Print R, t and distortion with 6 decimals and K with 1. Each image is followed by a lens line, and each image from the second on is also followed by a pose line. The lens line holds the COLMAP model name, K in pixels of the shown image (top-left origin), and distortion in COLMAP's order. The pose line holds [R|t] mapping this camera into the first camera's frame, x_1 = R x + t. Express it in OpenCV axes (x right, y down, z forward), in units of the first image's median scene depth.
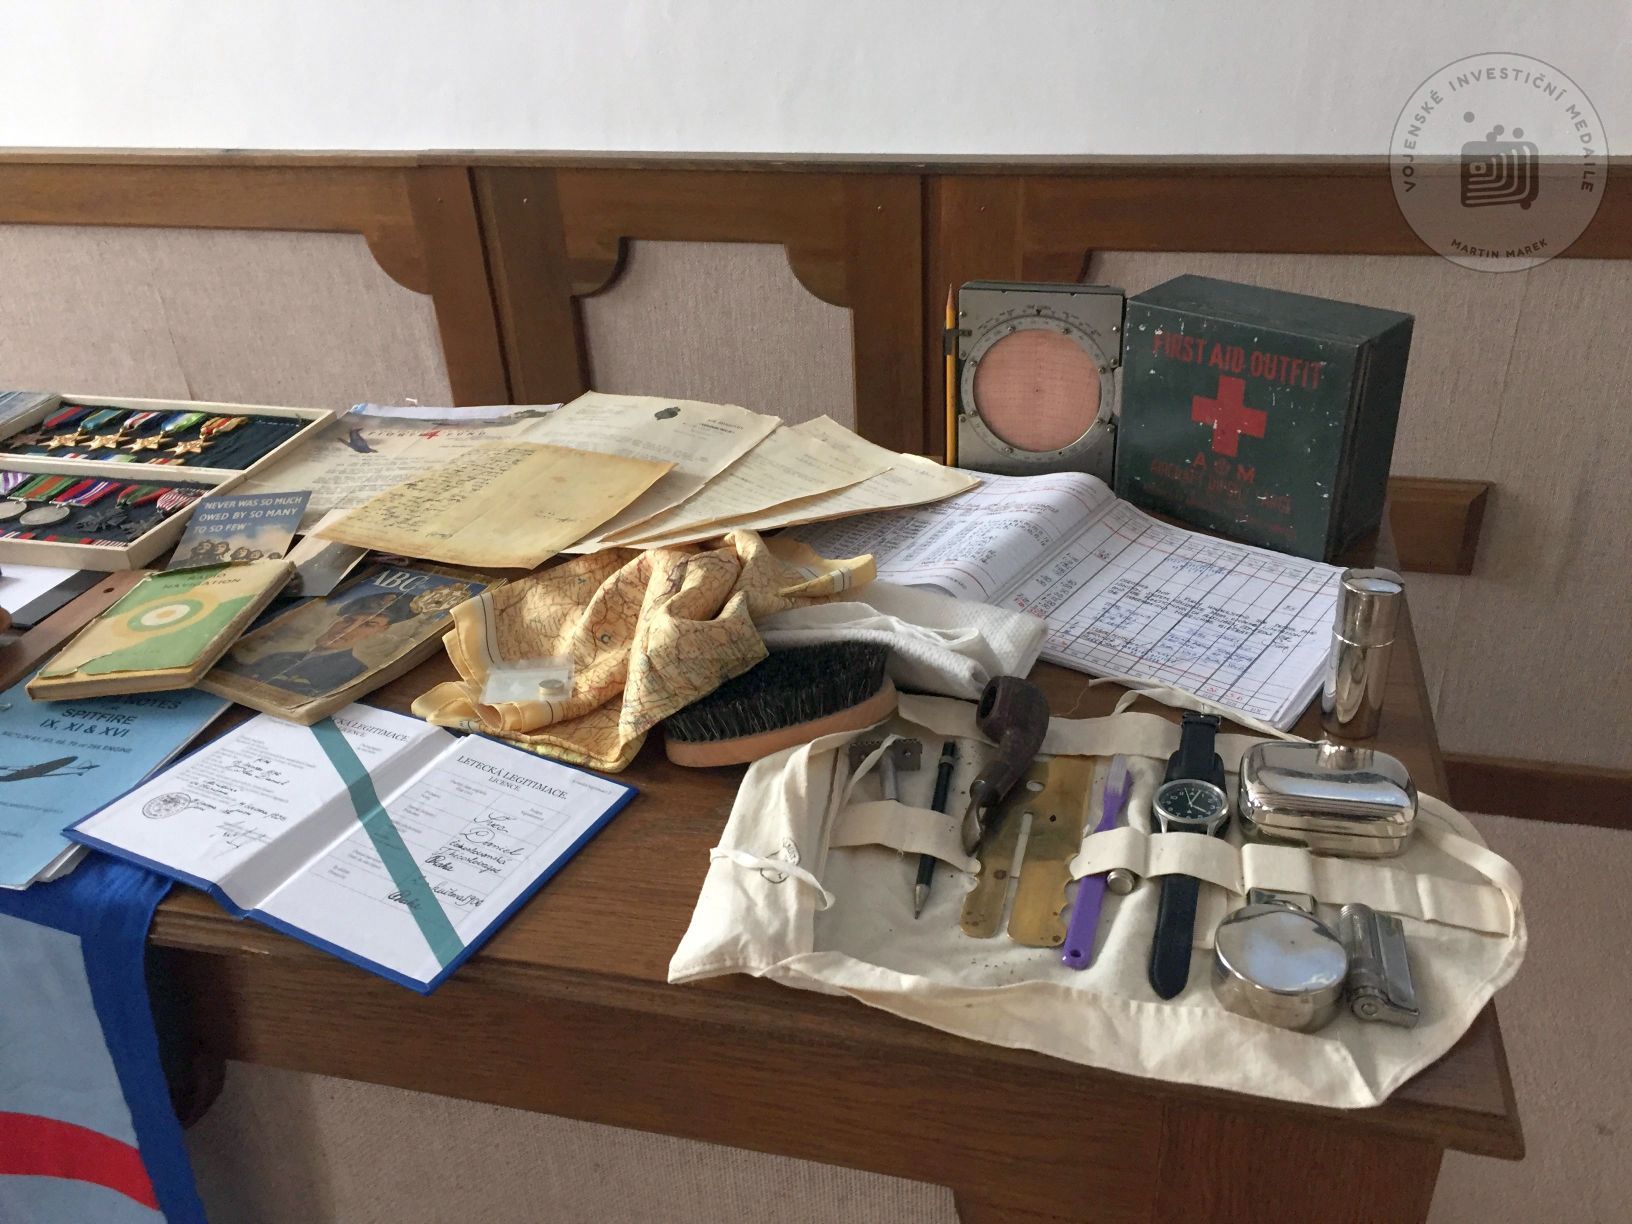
lens RADIAL K [[1396.3, 0, 818.8], [0, 1396.3, 614.4], [0, 0, 1]] dist [0.078445, -0.093721]
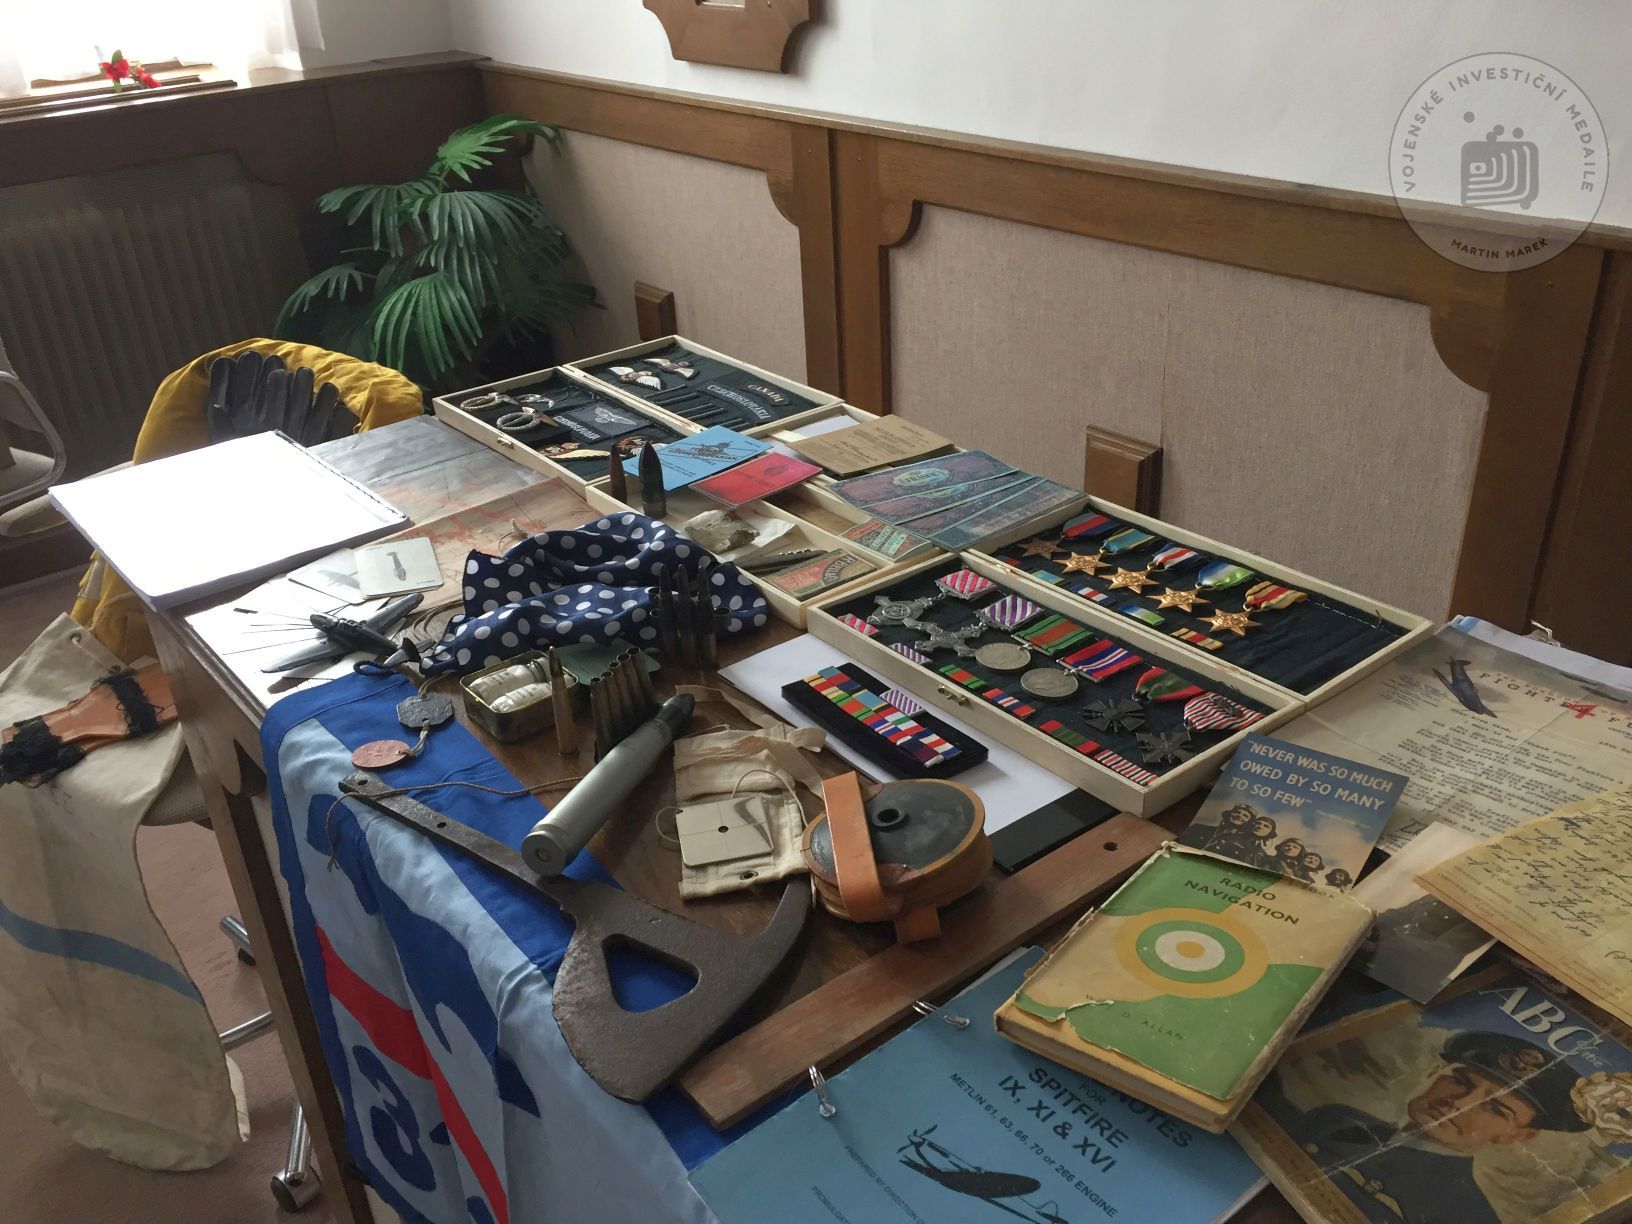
lens RADIAL K [[1396.3, 0, 805.2], [0, 1396.3, 605.3], [0, 0, 1]] dist [0.078445, -0.093721]
pose [[0.795546, 0.296708, -0.528272, -0.240122], [-0.296735, 0.950965, 0.087252, -0.130668], [0.528256, 0.087344, 0.844581, 0.249413]]
